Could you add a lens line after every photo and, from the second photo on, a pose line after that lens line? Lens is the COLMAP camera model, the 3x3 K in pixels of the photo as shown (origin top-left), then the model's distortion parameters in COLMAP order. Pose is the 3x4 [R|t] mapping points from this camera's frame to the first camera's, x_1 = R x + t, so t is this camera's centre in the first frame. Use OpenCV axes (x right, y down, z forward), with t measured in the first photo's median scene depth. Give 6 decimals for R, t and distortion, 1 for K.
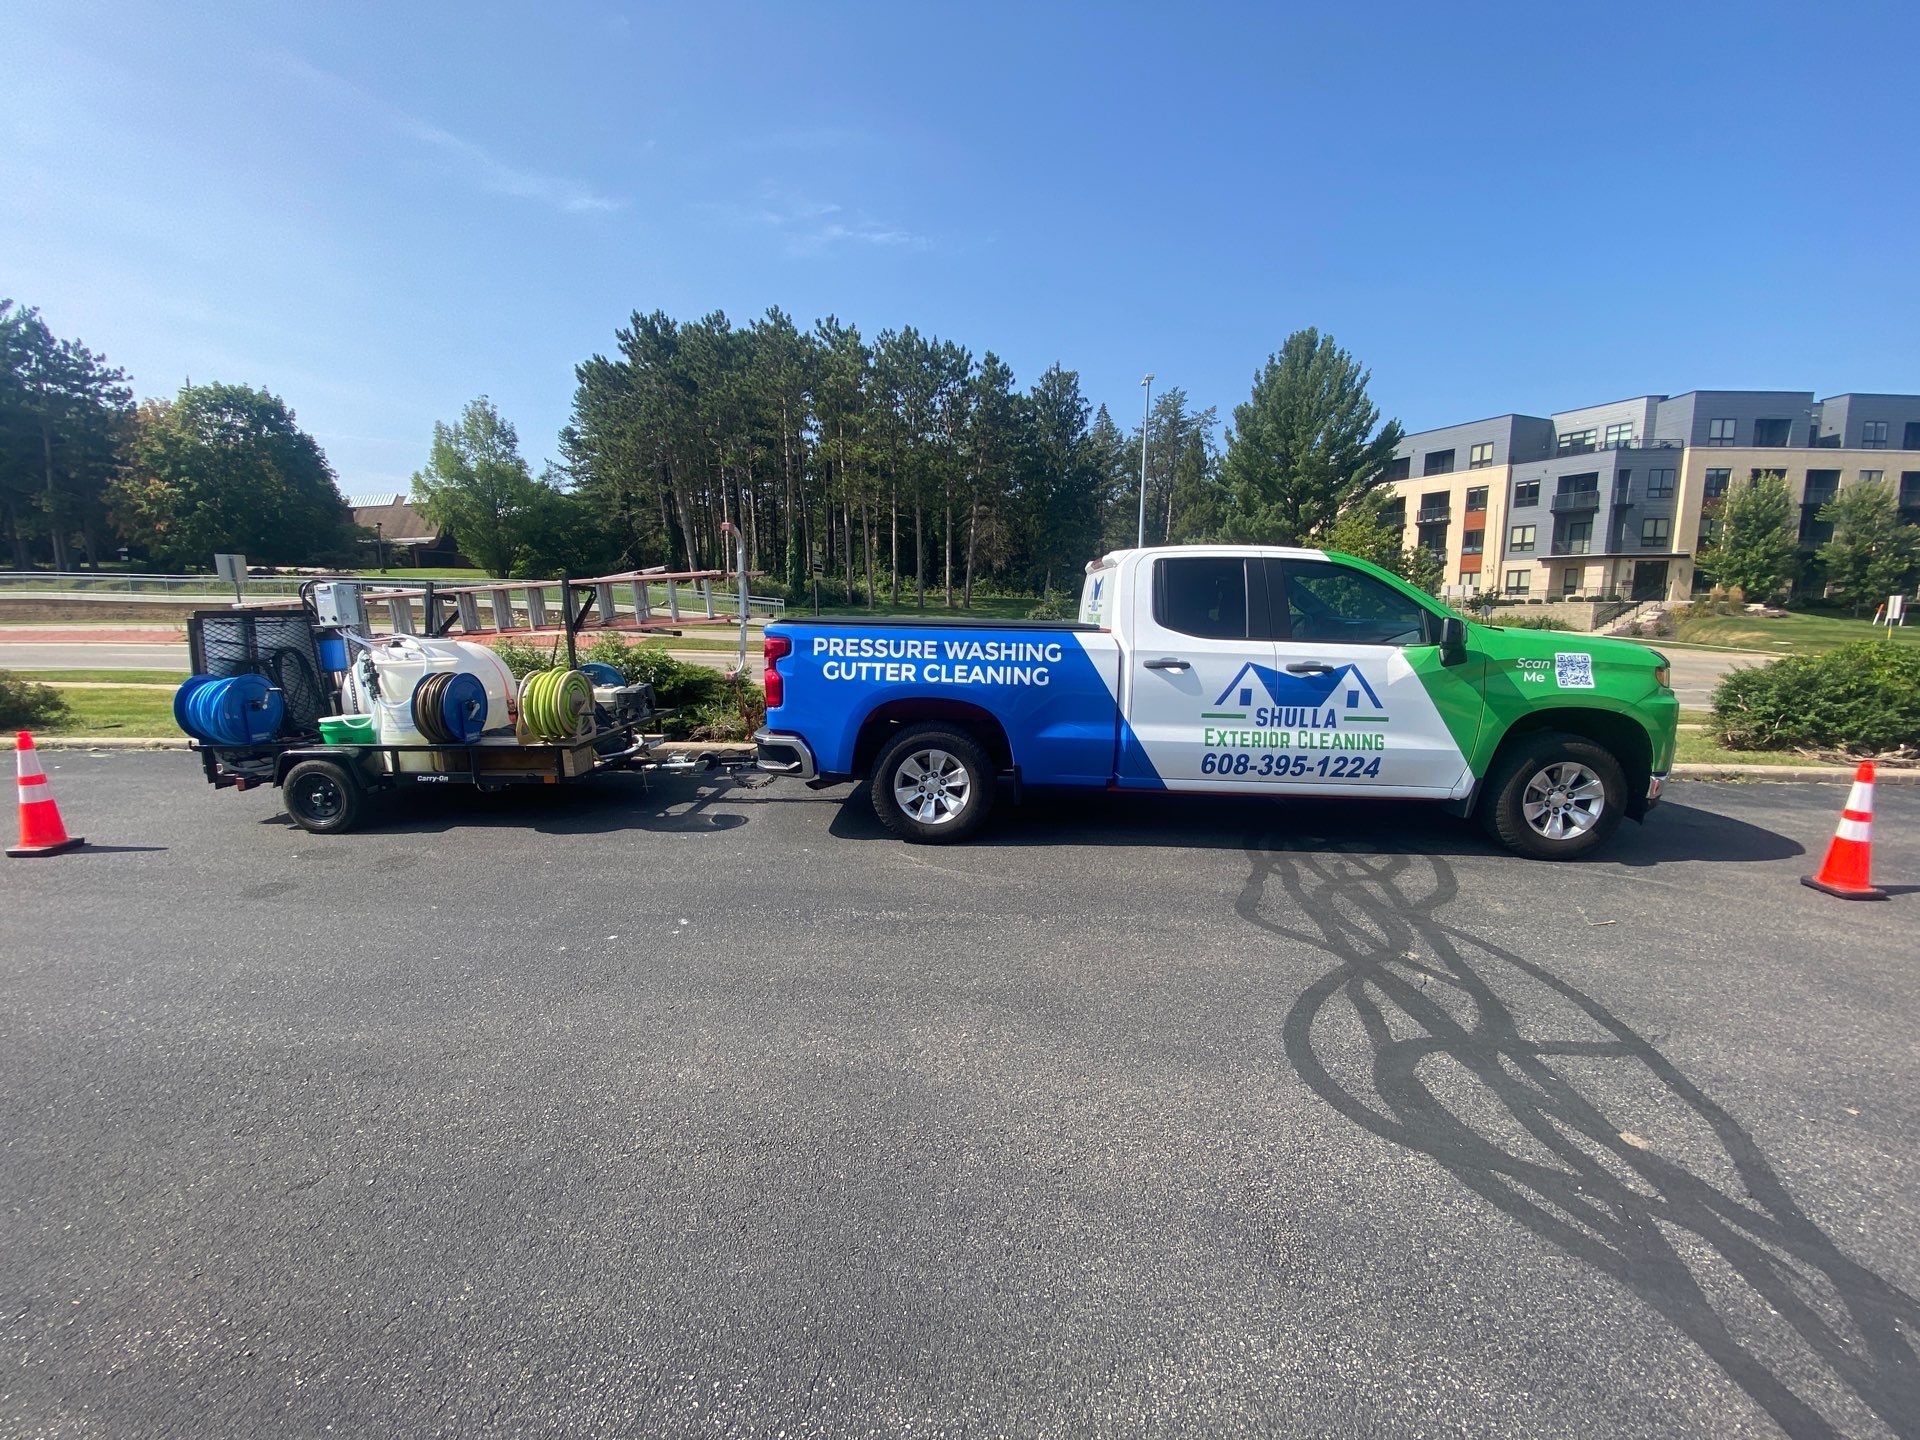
lens RADIAL K [[754.4, 0, 960.0], [0, 754.4, 720.0], [0, 0, 1]] dist [0.001396, -0.011471]
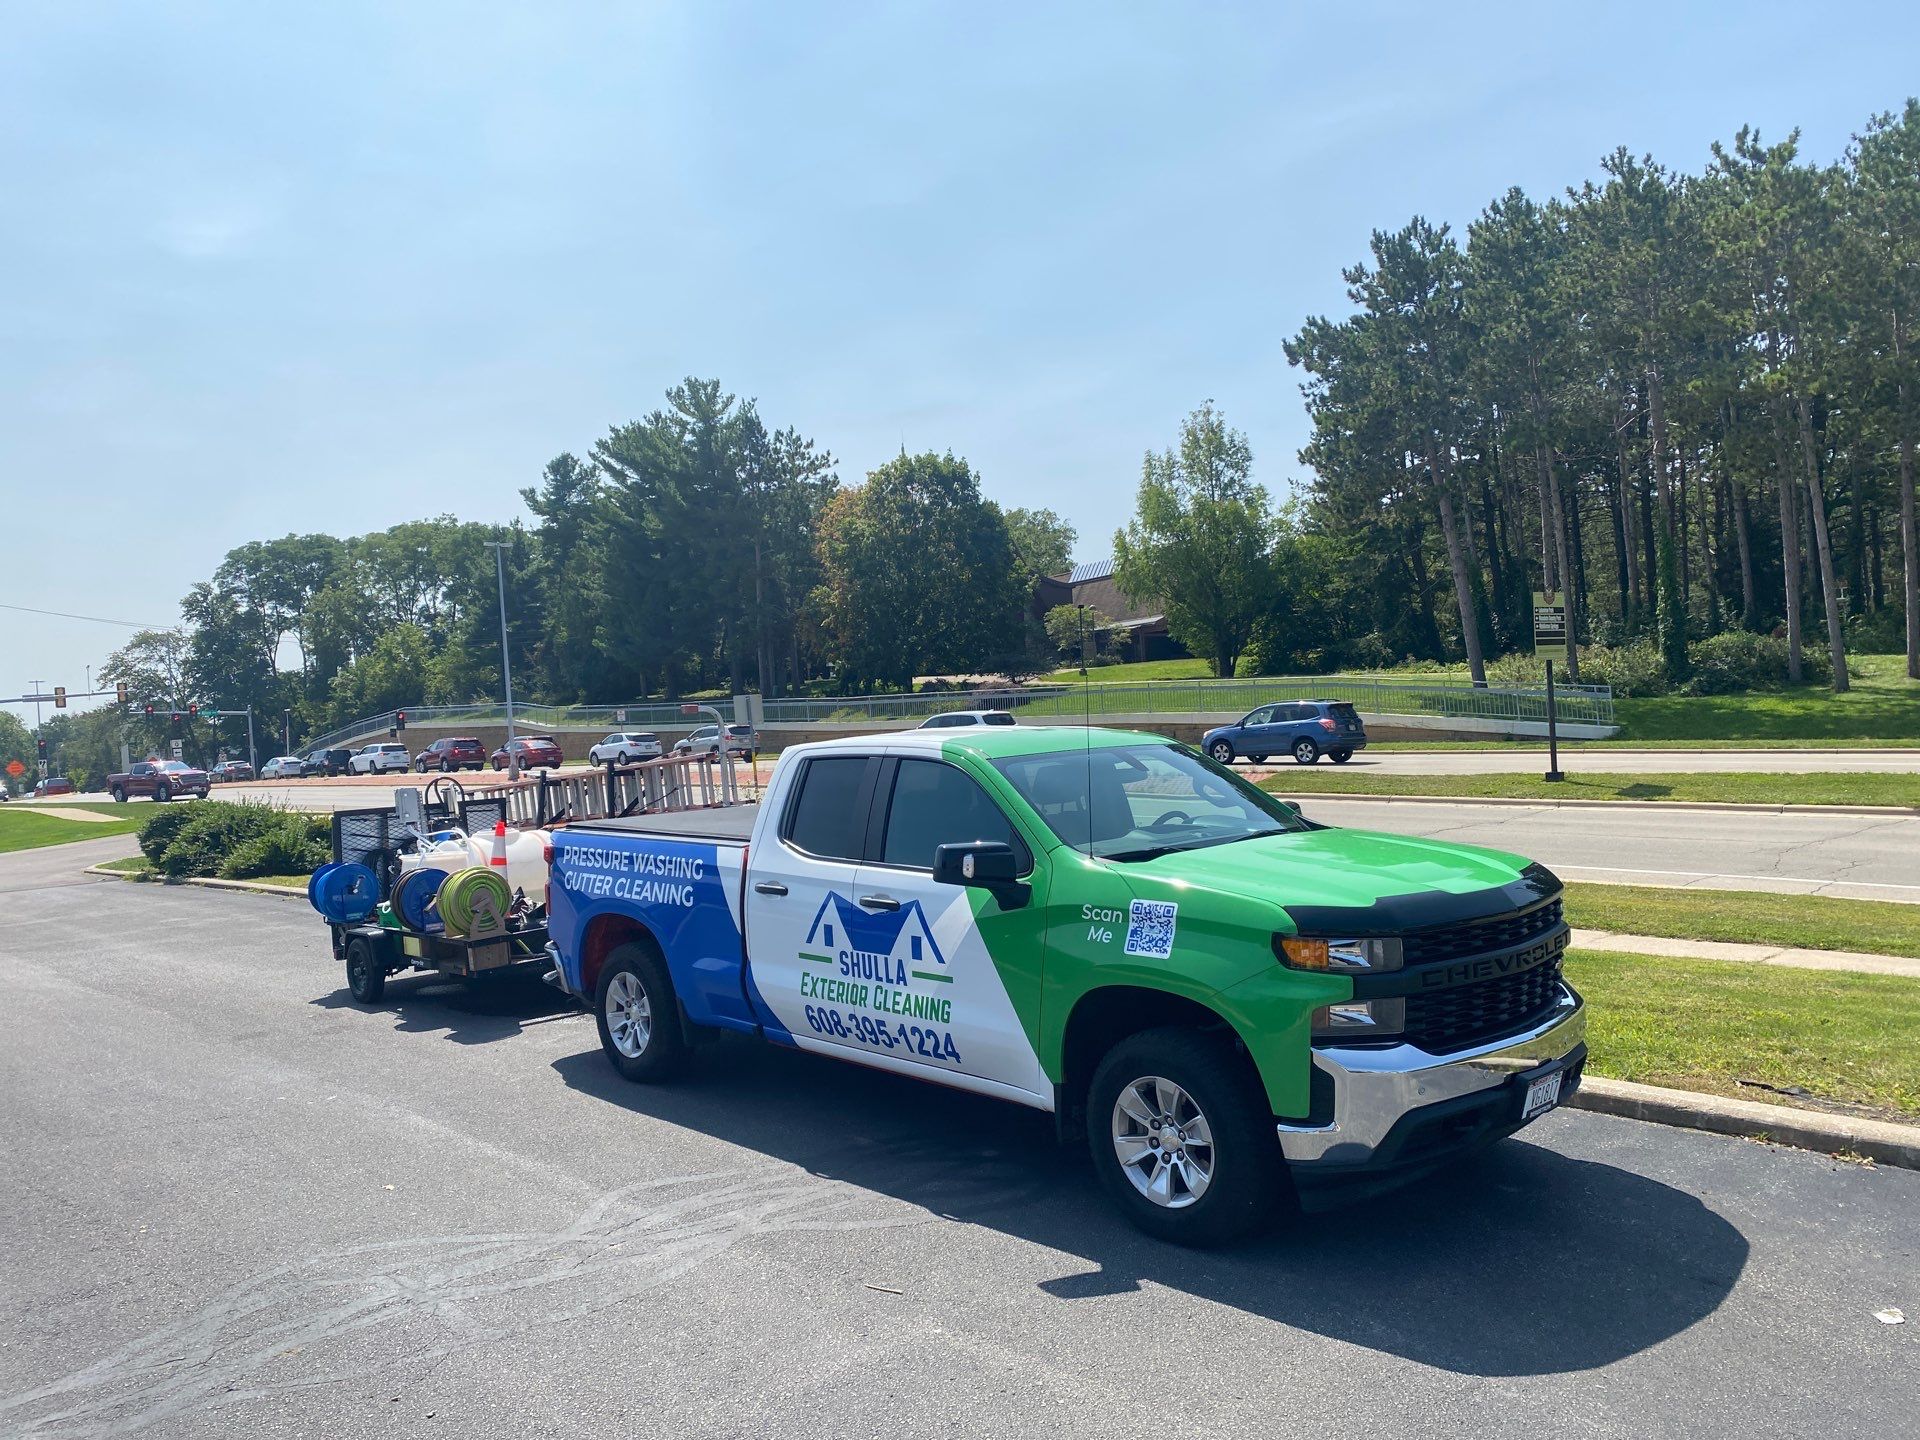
lens RADIAL K [[1419.7, 0, 923.1], [0, 1419.7, 727.2], [0, 0, 1]] dist [0.005350, -0.004827]
pose [[0.700269, -0.035641, -0.712989, 1.484062], [-0.058230, 0.992573, -0.106809, -0.091762], [0.711500, 0.116312, 0.692993, 0.015728]]
